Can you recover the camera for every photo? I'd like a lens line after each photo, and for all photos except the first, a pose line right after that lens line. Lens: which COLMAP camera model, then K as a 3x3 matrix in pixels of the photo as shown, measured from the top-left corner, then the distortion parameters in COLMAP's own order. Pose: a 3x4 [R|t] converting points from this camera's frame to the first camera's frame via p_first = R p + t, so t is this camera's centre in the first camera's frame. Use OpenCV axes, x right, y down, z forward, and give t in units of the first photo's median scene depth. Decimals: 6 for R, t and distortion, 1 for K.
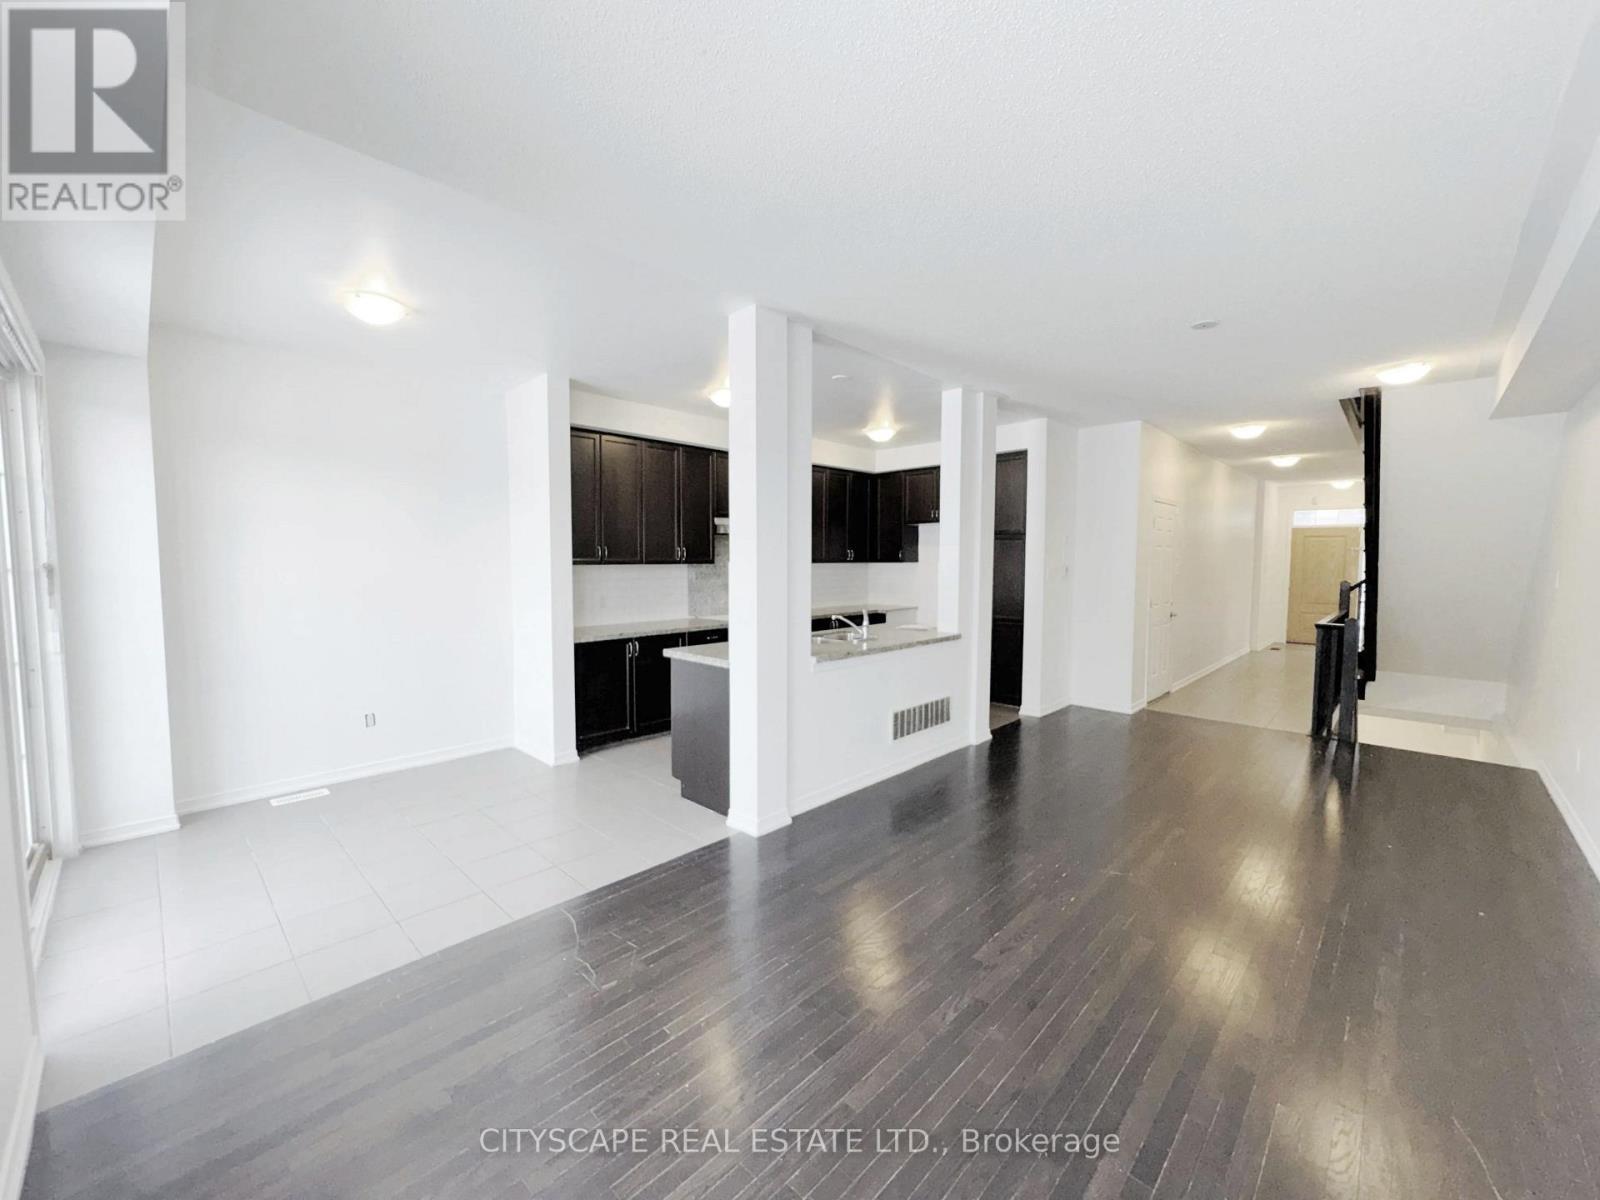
lens RADIAL K [[653.9, 0, 800.0], [0, 653.9, 600.0], [0, 0, 1]] dist [-0.001426, -0.000106]
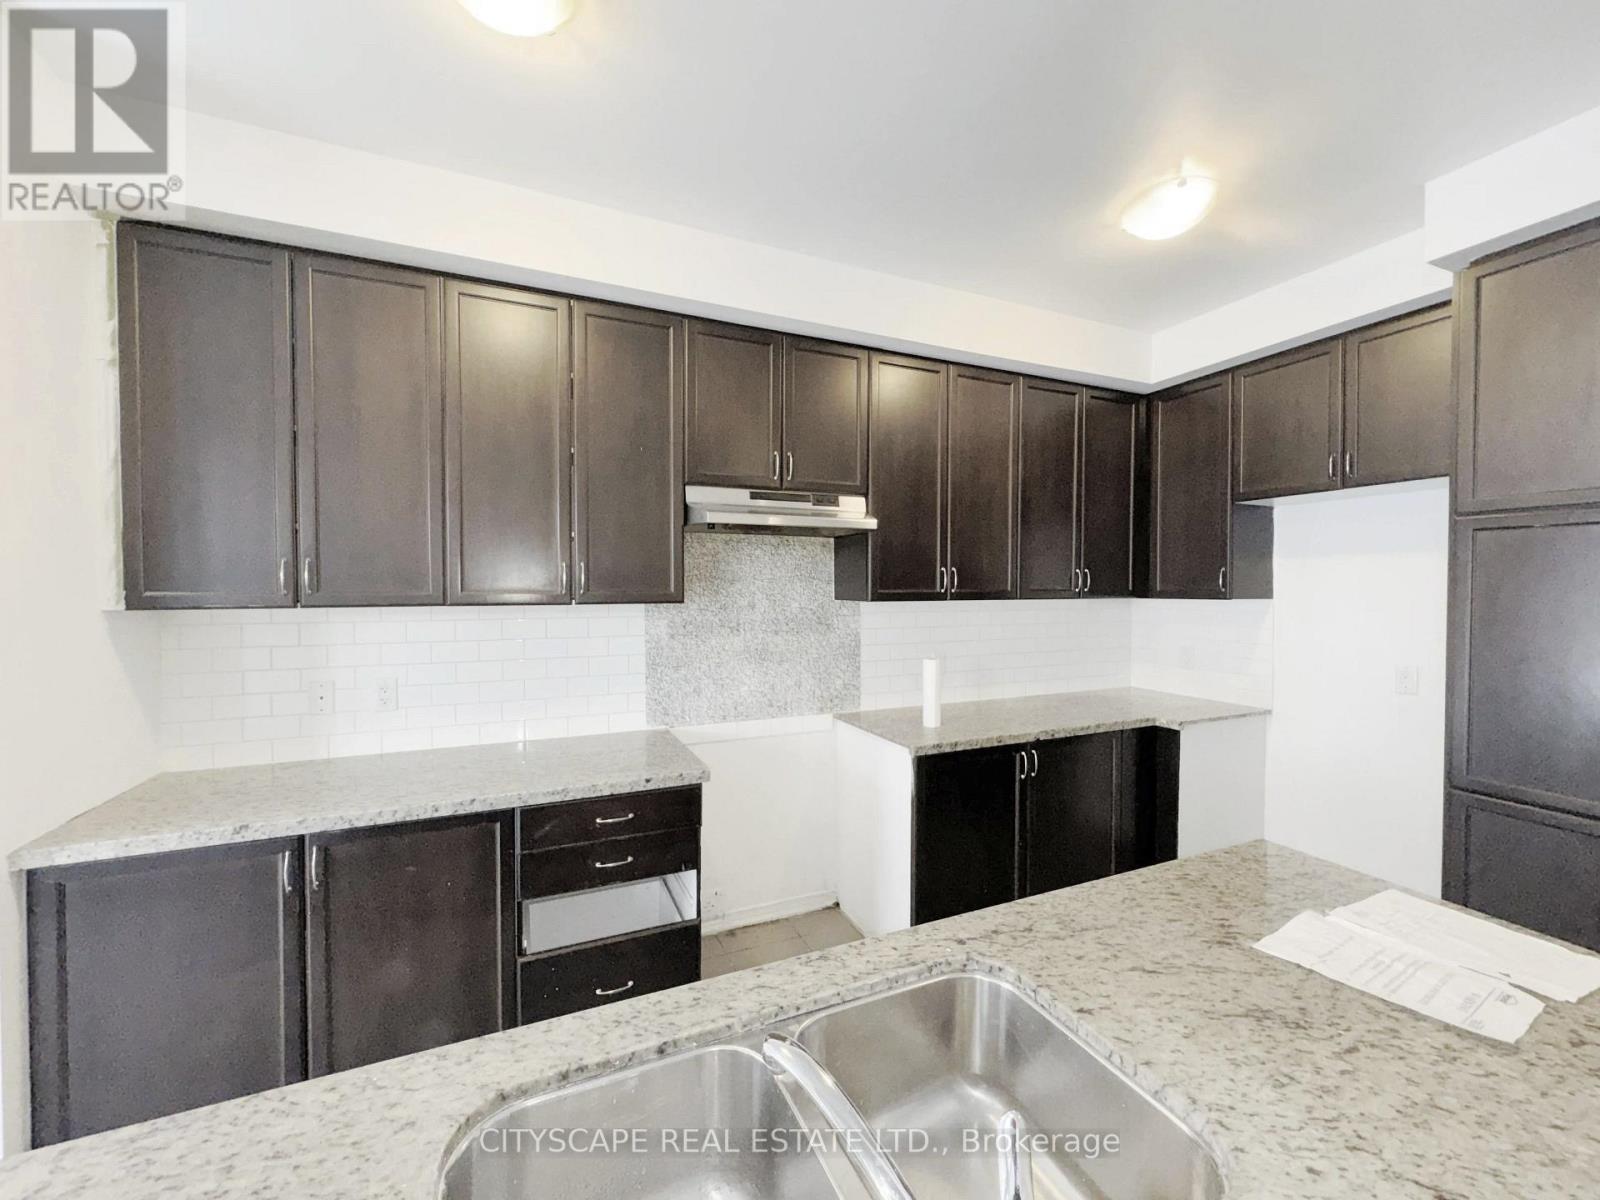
lens RADIAL K [[640.4, 0, 800.0], [0, 640.4, 600.0], [0, 0, 1]] dist [-0.000701, 0.000009]
pose [[0.927651, 0.009309, -0.373333, 0.090315], [-0.024349, 0.999070, -0.035591, -0.053182], [0.372654, 0.042107, 0.927014, 0.788204]]
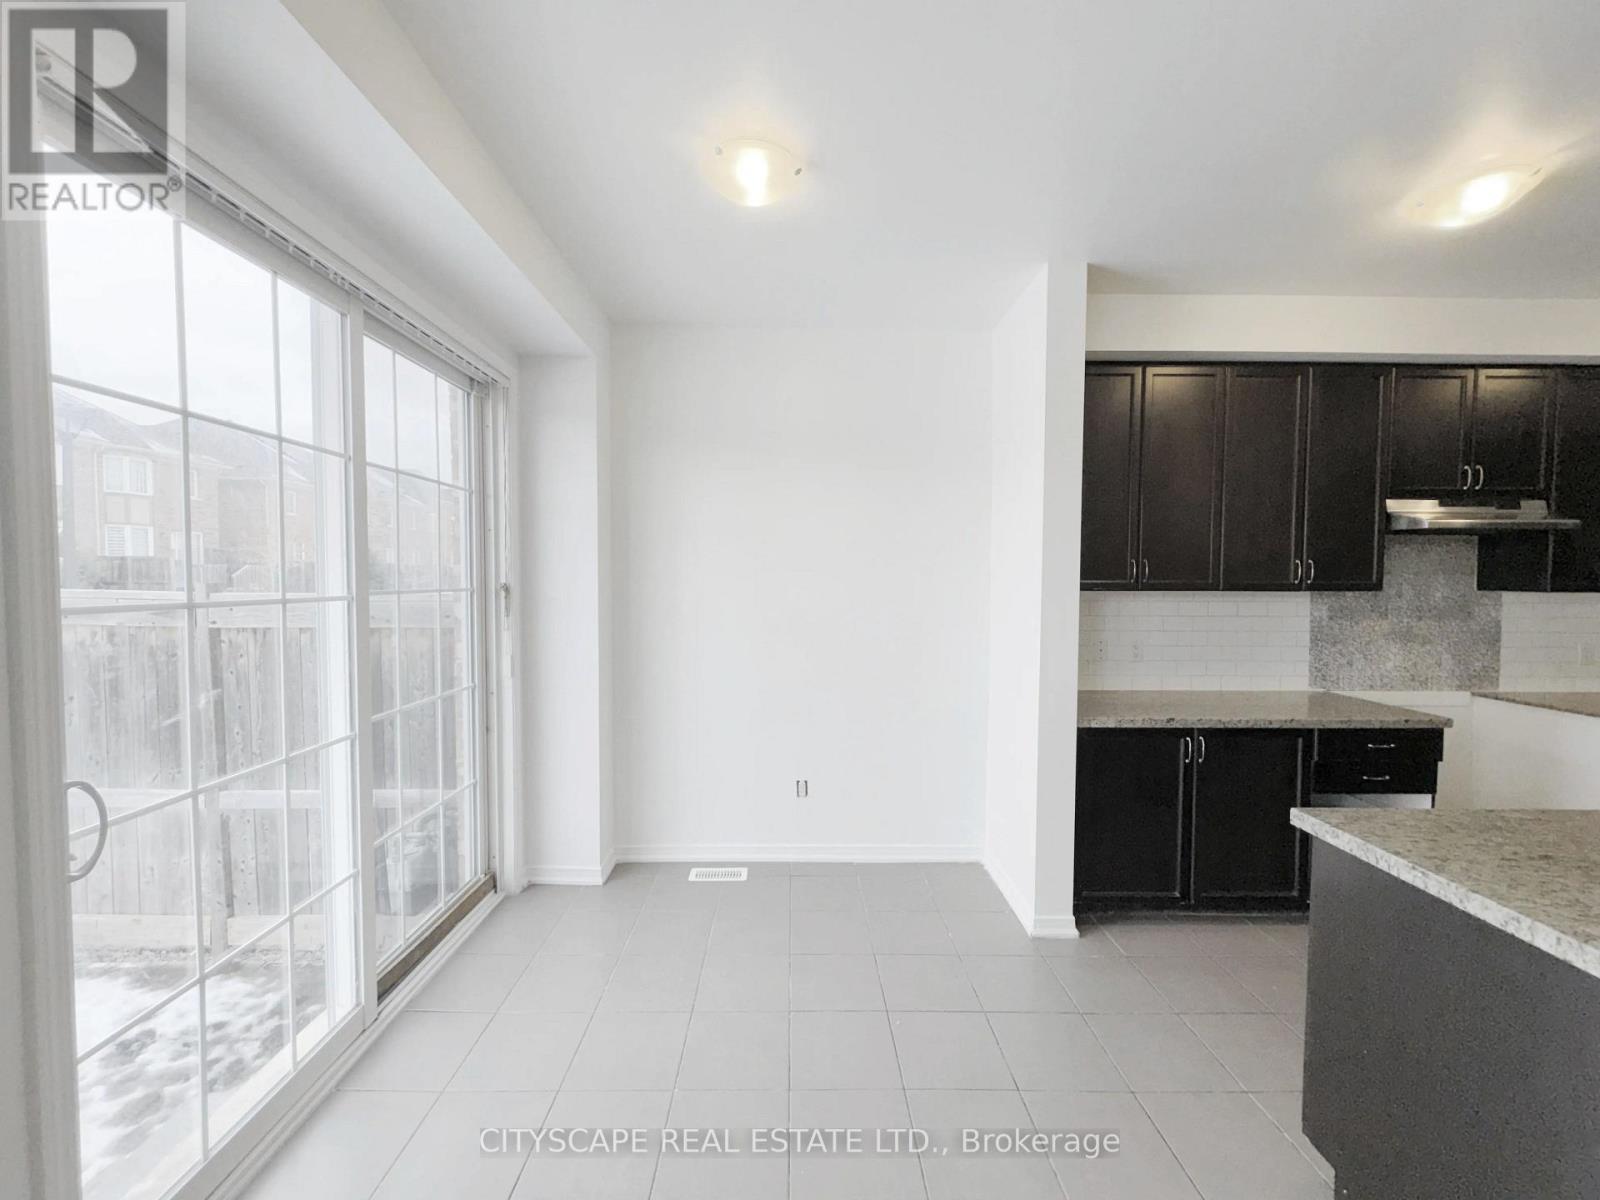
lens RADIAL K [[640.4, 0, 800.0], [0, 640.4, 600.0], [0, 0, 1]] dist [-0.000701, 0.000009]
pose [[0.706354, 0.026430, -0.707366, -0.116497], [-0.048364, 0.998769, -0.010976, -0.025522], [0.706205, 0.041964, 0.706763, 0.401020]]
